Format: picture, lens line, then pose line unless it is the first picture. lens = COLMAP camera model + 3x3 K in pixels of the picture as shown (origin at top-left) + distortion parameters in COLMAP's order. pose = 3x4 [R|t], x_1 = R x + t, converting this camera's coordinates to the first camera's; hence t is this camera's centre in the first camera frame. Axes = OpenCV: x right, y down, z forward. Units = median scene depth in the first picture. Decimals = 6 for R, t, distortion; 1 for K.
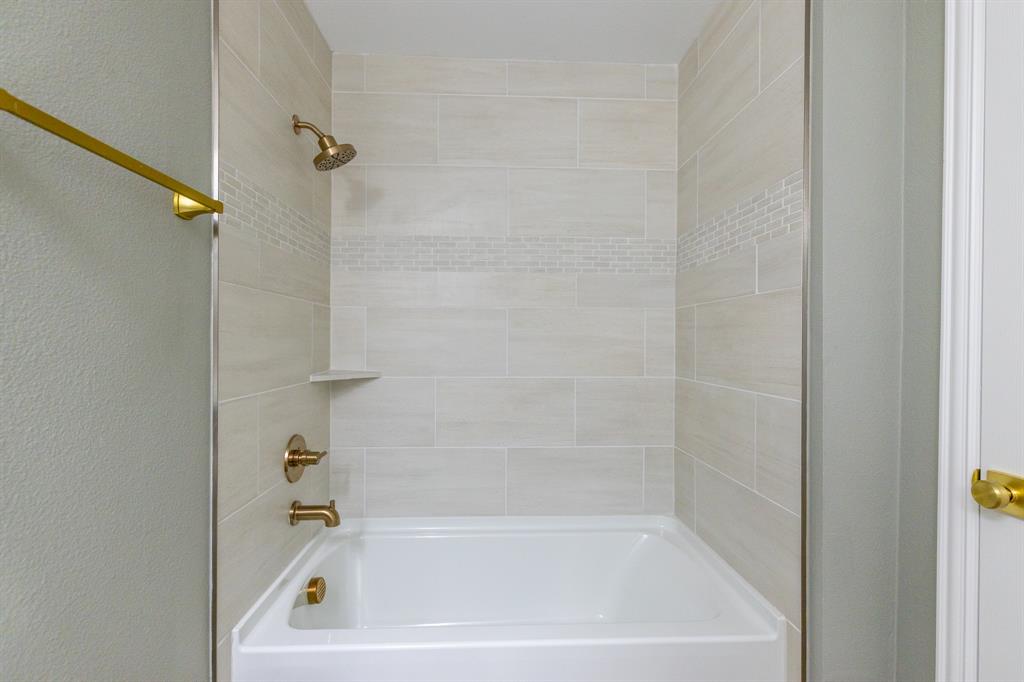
lens RADIAL K [[451.2, 0, 507.8], [0, 451.2, 343.3], [0, 0, 1]] dist [0.002928, 0.000069]
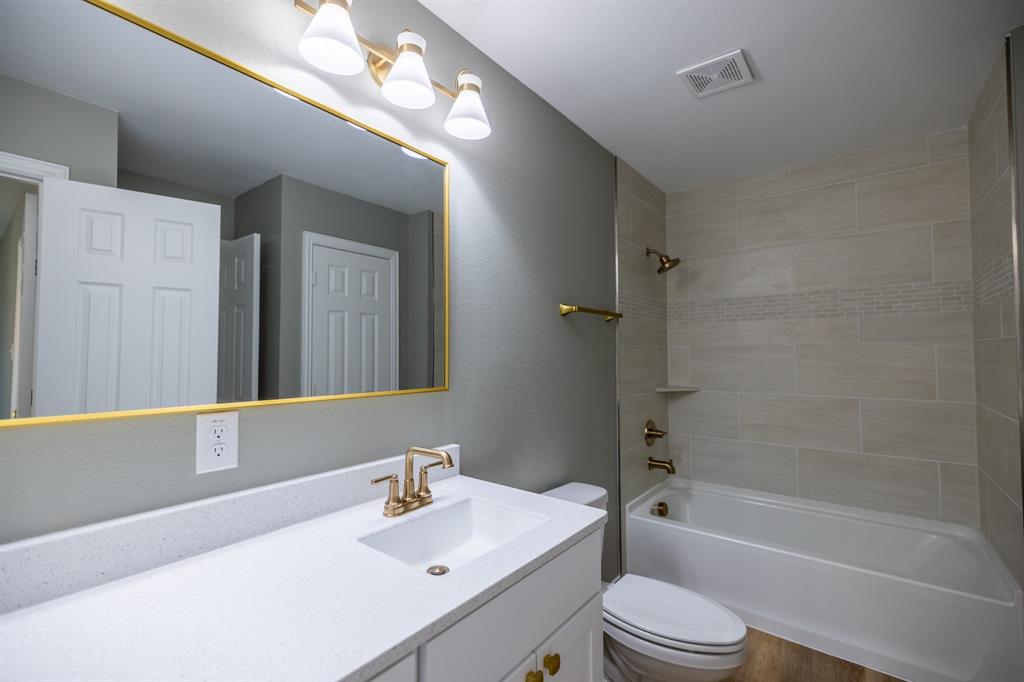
lens RADIAL K [[451.2, 0, 507.8], [0, 451.2, 343.3], [0, 0, 1]] dist [0.002928, 0.000069]
pose [[0.756254, -0.024831, -0.653807, 0.243272], [0.007526, 0.999544, -0.029257, -0.049742], [0.654235, 0.017205, 0.756096, -0.626954]]
